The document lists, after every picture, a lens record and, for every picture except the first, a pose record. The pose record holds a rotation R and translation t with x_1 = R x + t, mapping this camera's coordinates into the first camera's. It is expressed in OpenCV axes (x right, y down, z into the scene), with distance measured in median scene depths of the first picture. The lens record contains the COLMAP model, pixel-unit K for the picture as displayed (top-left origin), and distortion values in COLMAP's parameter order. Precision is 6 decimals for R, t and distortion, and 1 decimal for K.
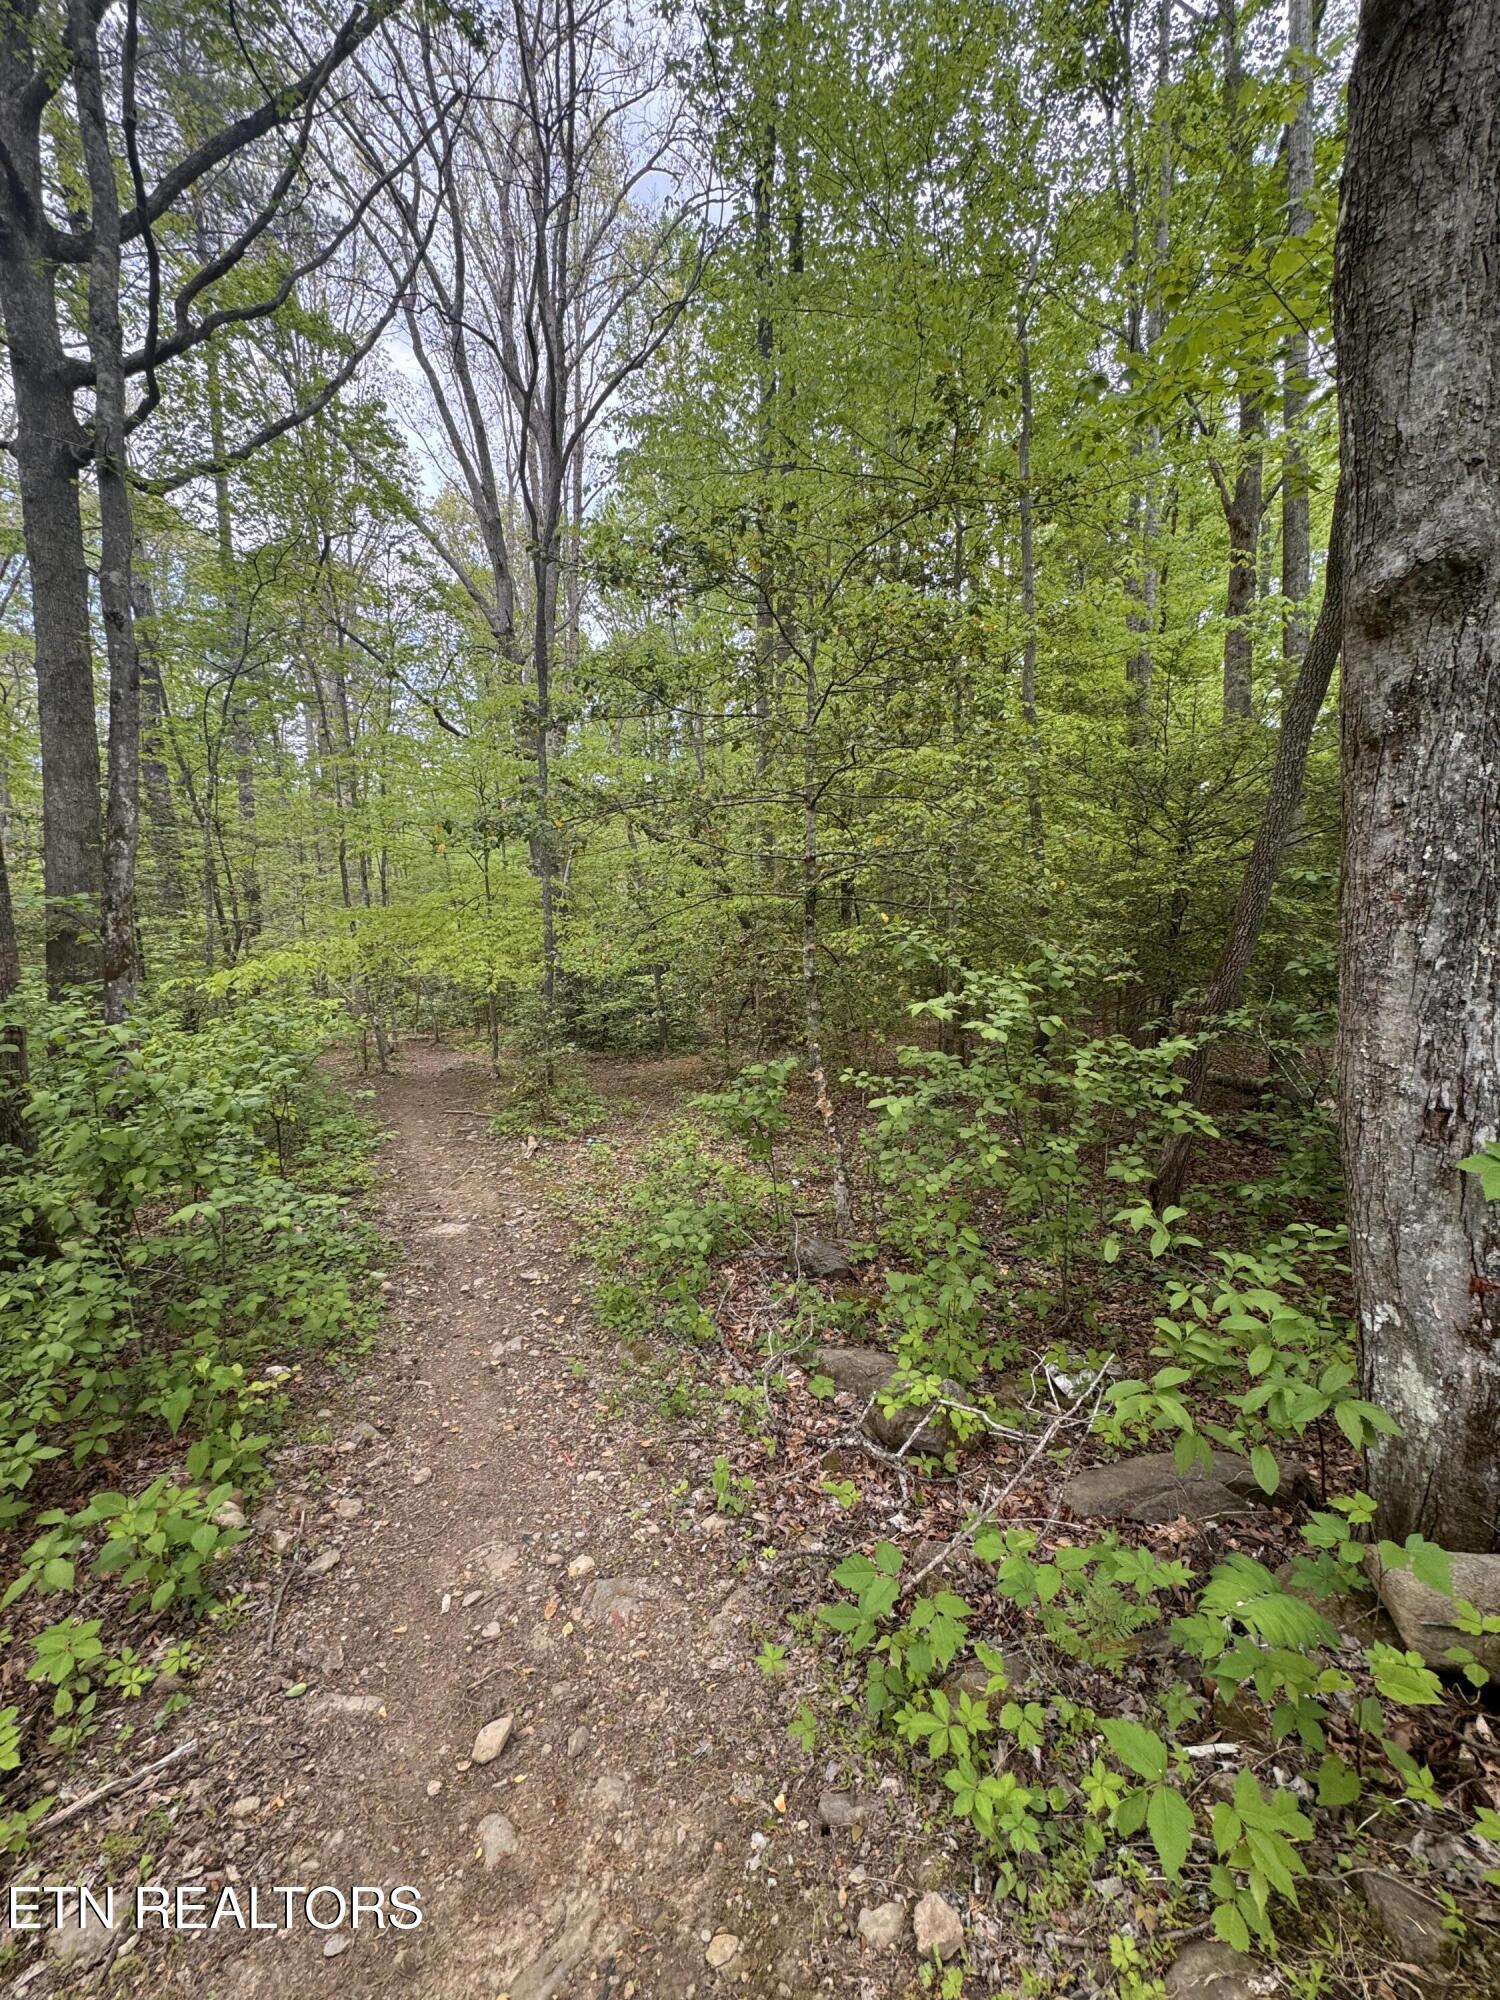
lens RADIAL K [[799.7, 0, 750.0], [0, 799.7, 1000.0], [0, 0, 1]] dist [0.000630, 0.000814]
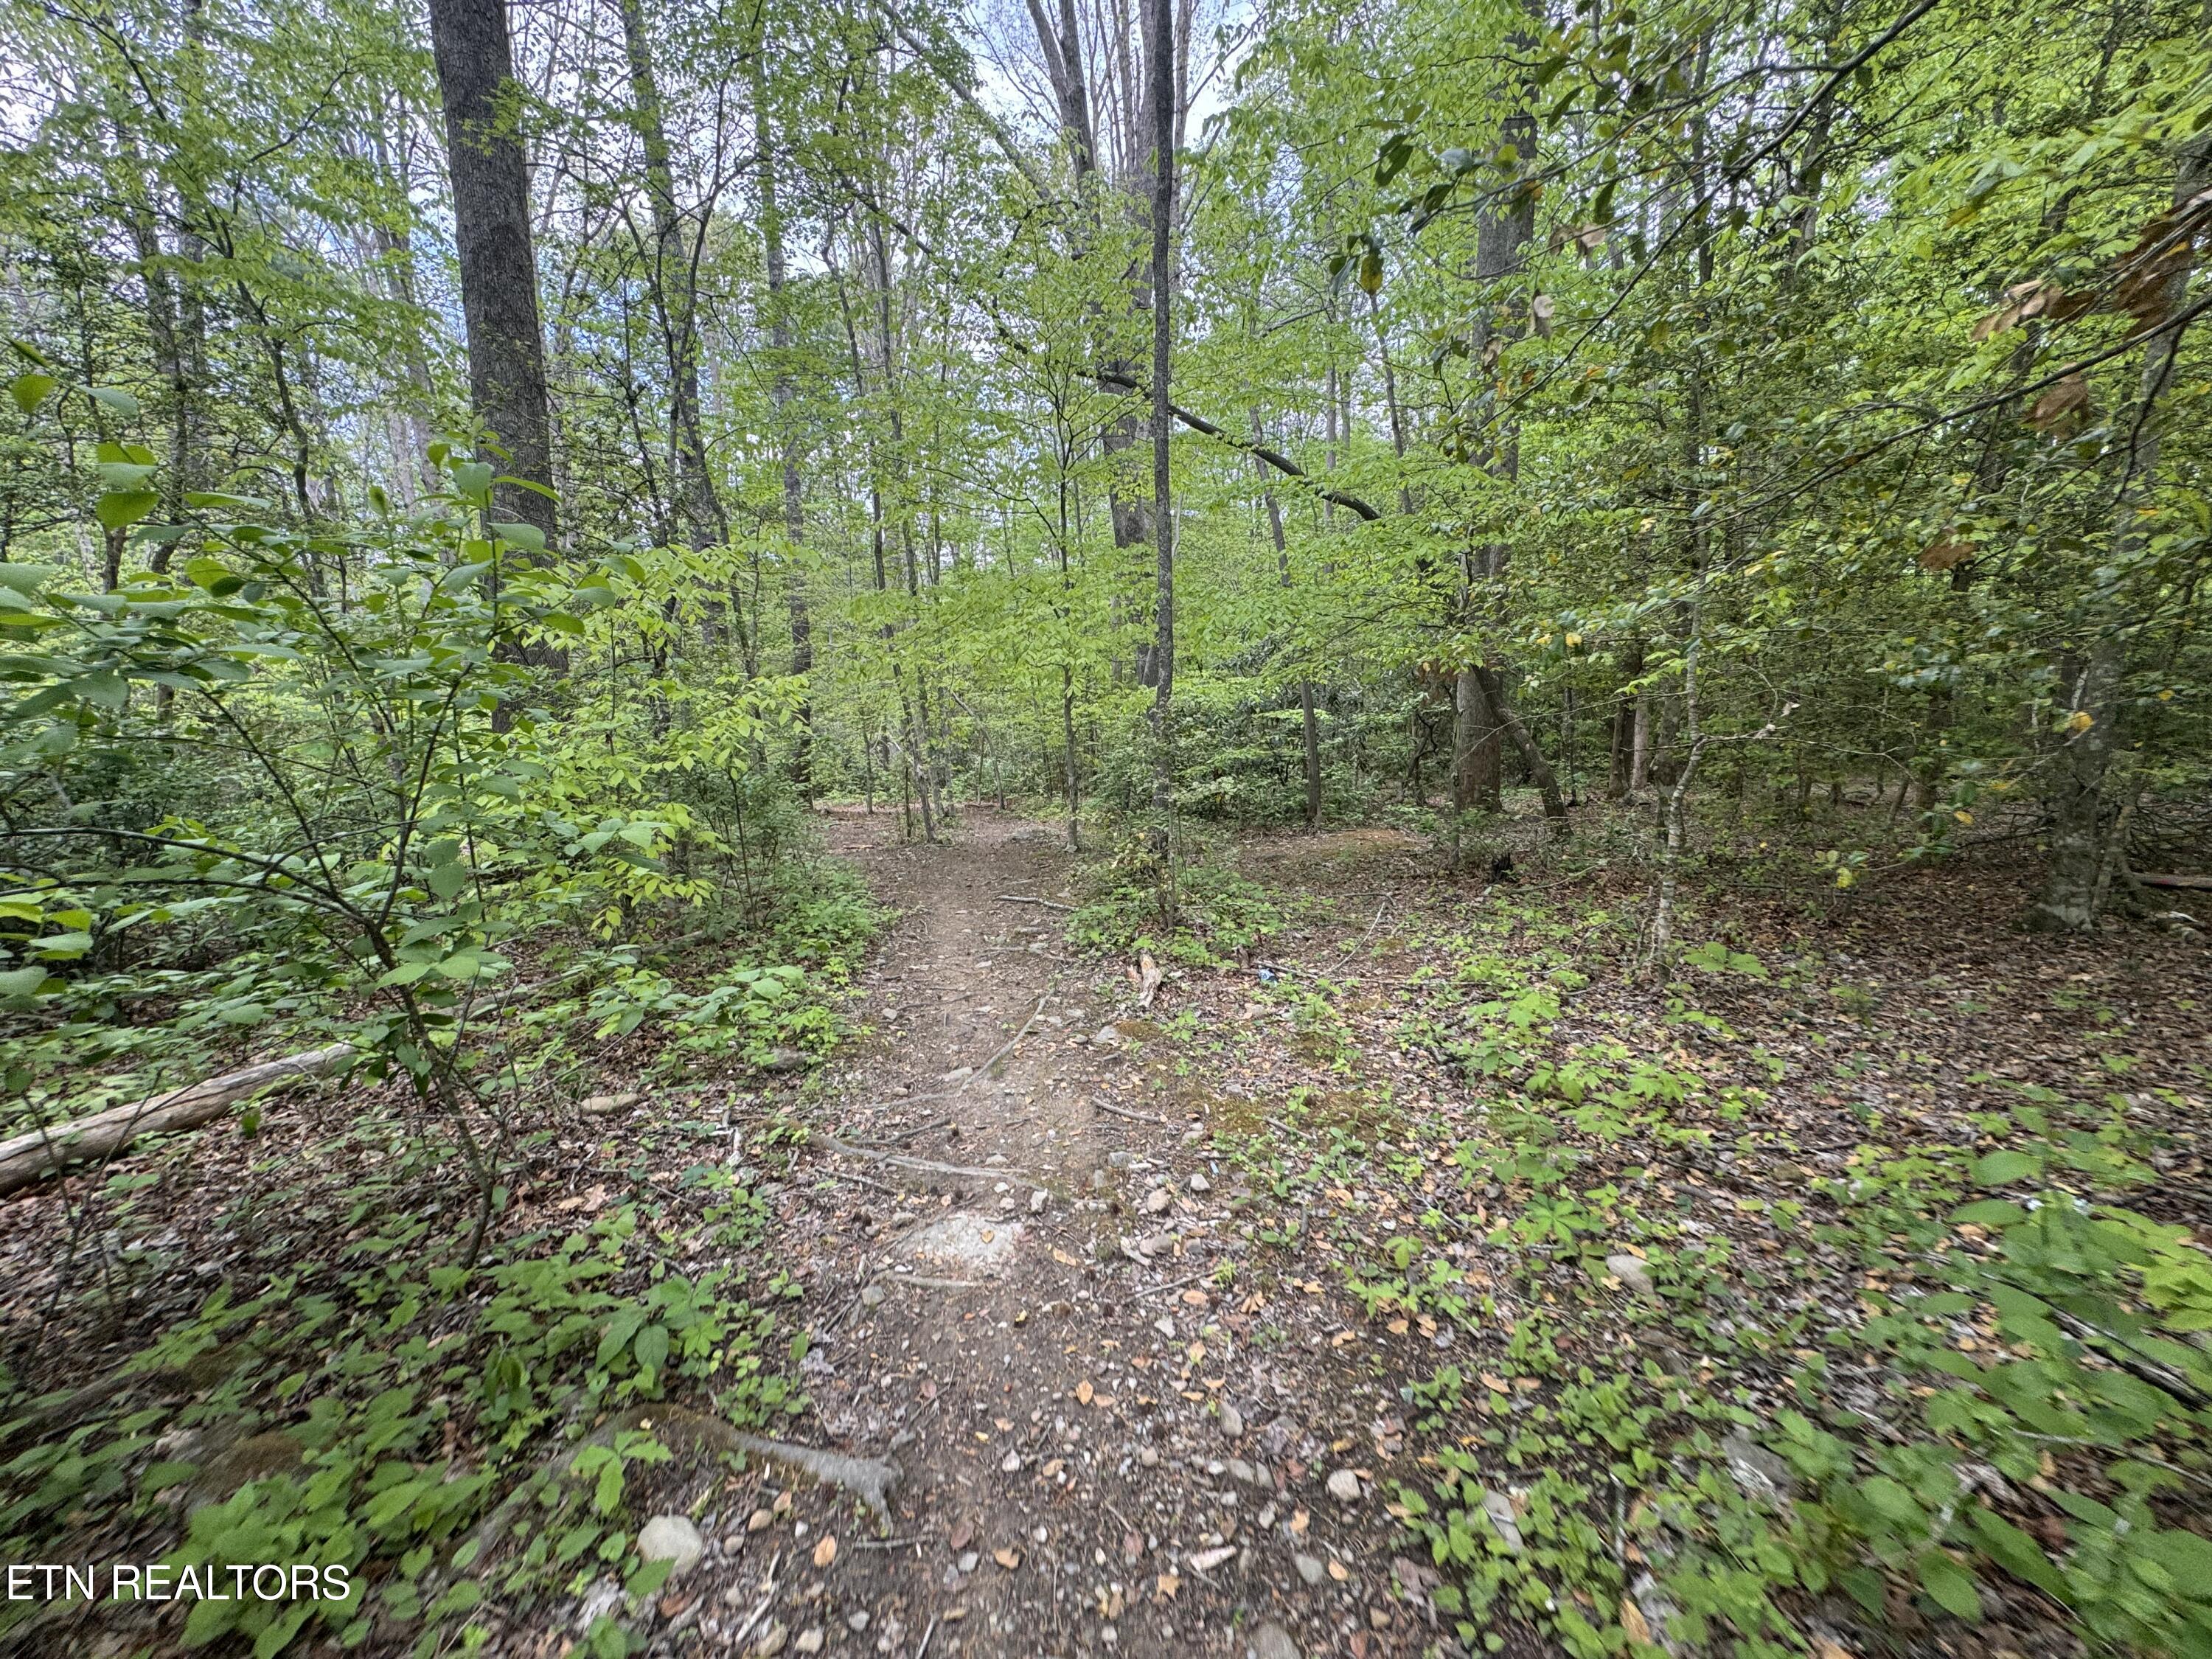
lens RADIAL K [[884.4, 0, 1106.0], [0, 884.4, 829.5], [0, 0, 1]] dist [0.000630, 0.000814]
pose [[0.964895, 0.028698, -0.261064, -0.135910], [-0.014486, 0.998314, 0.056200, 0.051418], [0.262237, -0.050445, 0.963684, 0.399753]]
